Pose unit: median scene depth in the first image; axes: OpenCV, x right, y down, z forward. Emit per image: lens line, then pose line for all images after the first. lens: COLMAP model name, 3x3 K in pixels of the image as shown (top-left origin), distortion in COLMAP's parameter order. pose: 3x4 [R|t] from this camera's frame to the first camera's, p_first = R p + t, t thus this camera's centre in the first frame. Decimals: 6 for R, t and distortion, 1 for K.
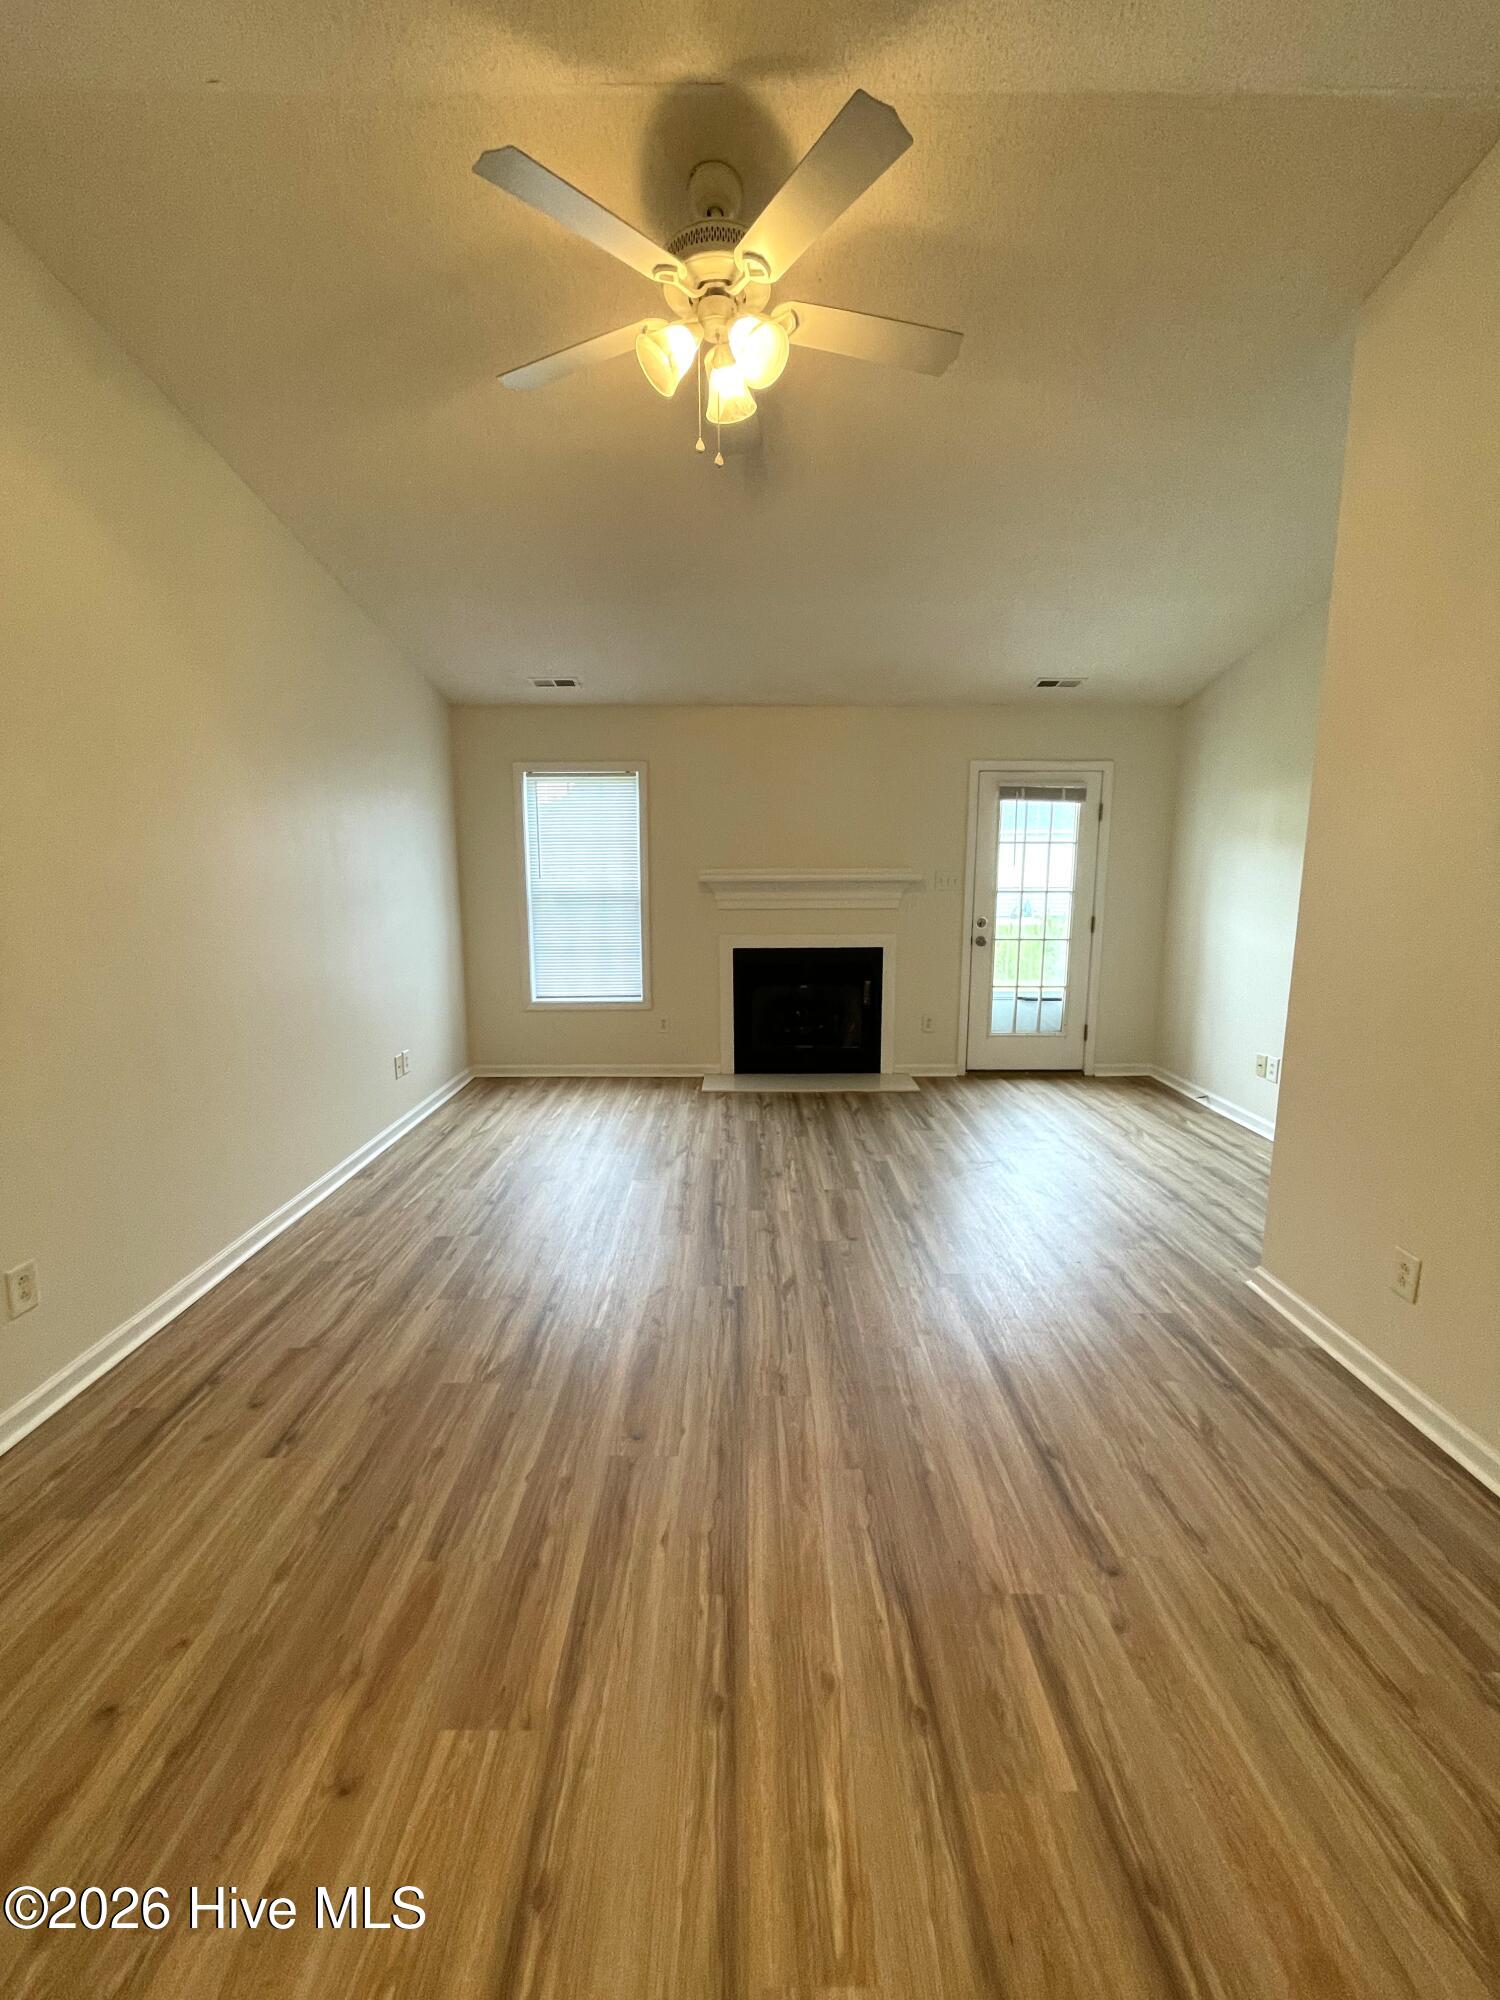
lens RADIAL K [[816.7, 0, 750.7], [0, 816.7, 995.9], [0, 0, 1]] dist [-0.001764, -0.000124]
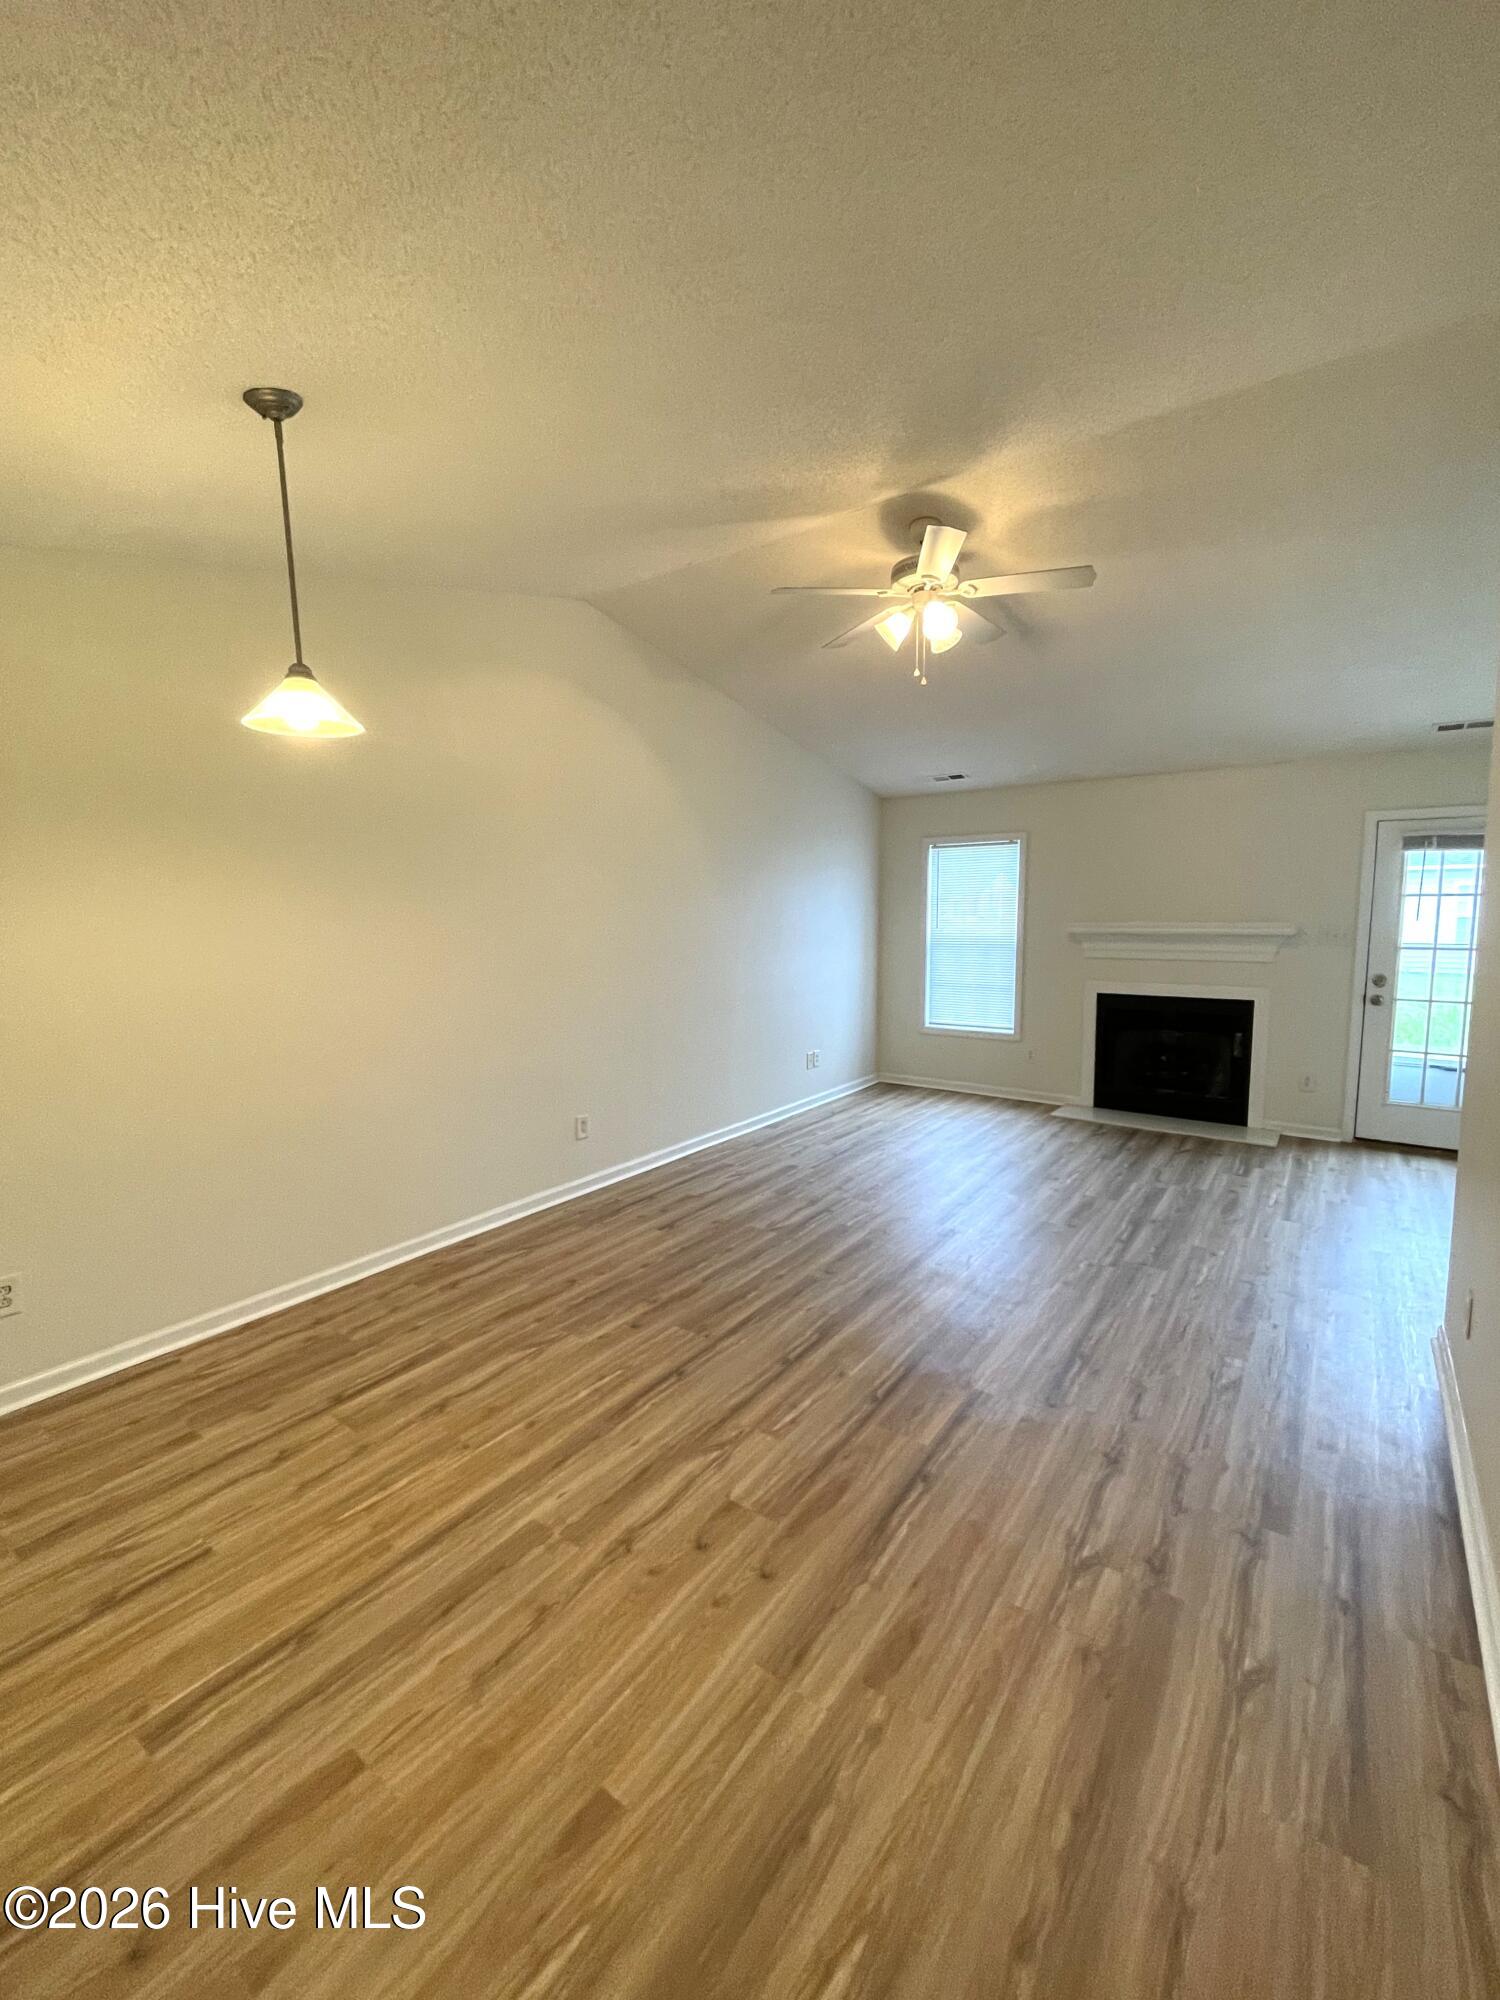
lens RADIAL K [[838.3, 0, 750.1], [0, 838.3, 997.5], [0, 0, 1]] dist [-0.003953, -0.000273]
pose [[0.804219, 0.059666, -0.591331, 0.322320], [-0.089194, 0.995797, -0.020828, 0.015979], [0.587602, 0.069493, 0.806160, -0.229504]]
